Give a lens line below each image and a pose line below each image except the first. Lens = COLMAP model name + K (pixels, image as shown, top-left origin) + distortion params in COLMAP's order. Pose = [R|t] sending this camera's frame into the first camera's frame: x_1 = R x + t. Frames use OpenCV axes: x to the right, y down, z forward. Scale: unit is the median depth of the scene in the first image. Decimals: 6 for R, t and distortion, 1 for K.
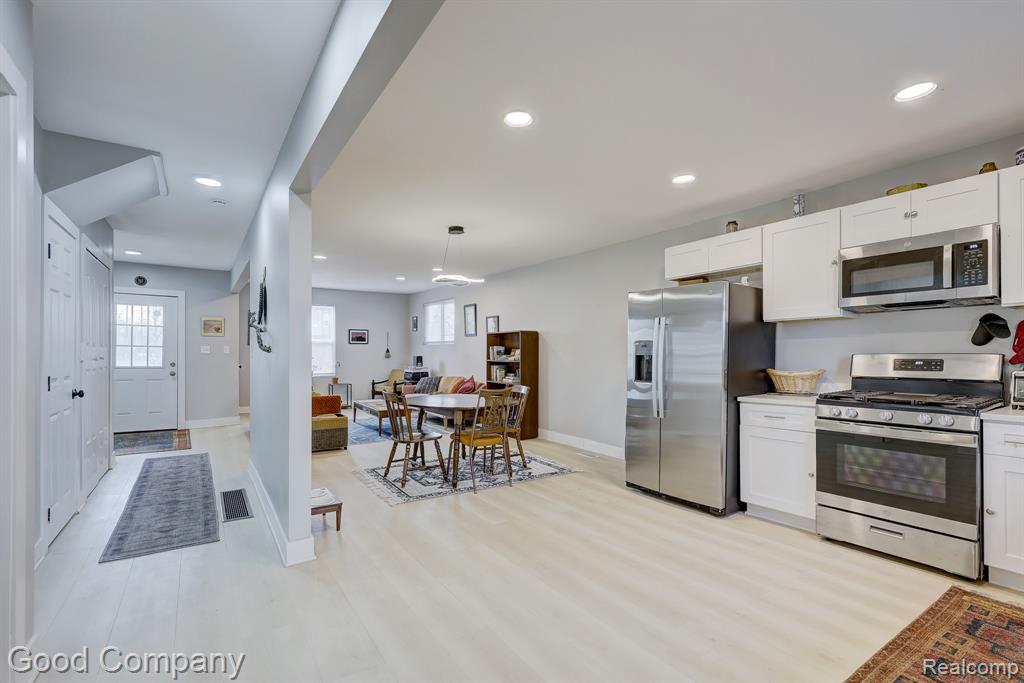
lens RADIAL K [[466.6, 0, 505.3], [0, 466.6, 358.4], [0, 0, 1]] dist [0.006061, 0.000802]
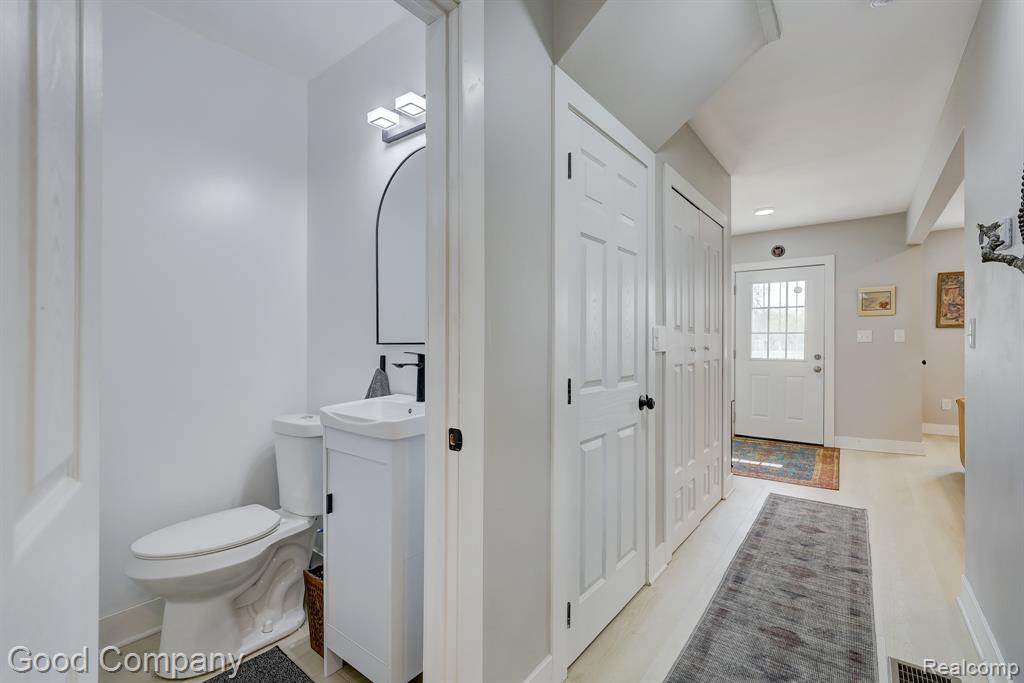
lens RADIAL K [[466.6, 0, 501.3], [0, 466.6, 344.8], [0, 0, 1]] dist [0.006061, 0.000802]
pose [[0.327253, -0.002297, -0.944934, -0.342011], [-0.004867, 0.999980, -0.004116, -0.001519], [0.944924, 0.005946, 0.327236, 0.558647]]
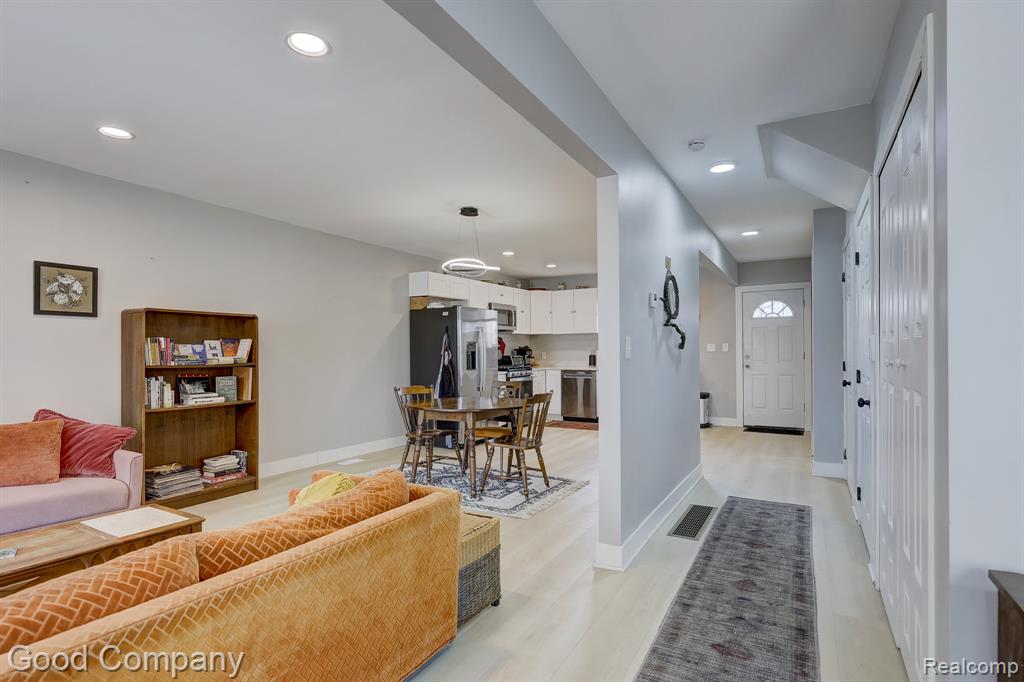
lens RADIAL K [[512.6, 0, 518.2], [0, 512.6, 354.6], [0, 0, 1]] dist [0.013122, 0.000865]
pose [[-0.464041, -0.008514, 0.885773, -1.299741], [0.012009, 0.999801, 0.015902, -0.022881], [-0.885732, 0.018017, -0.463846, 1.764150]]
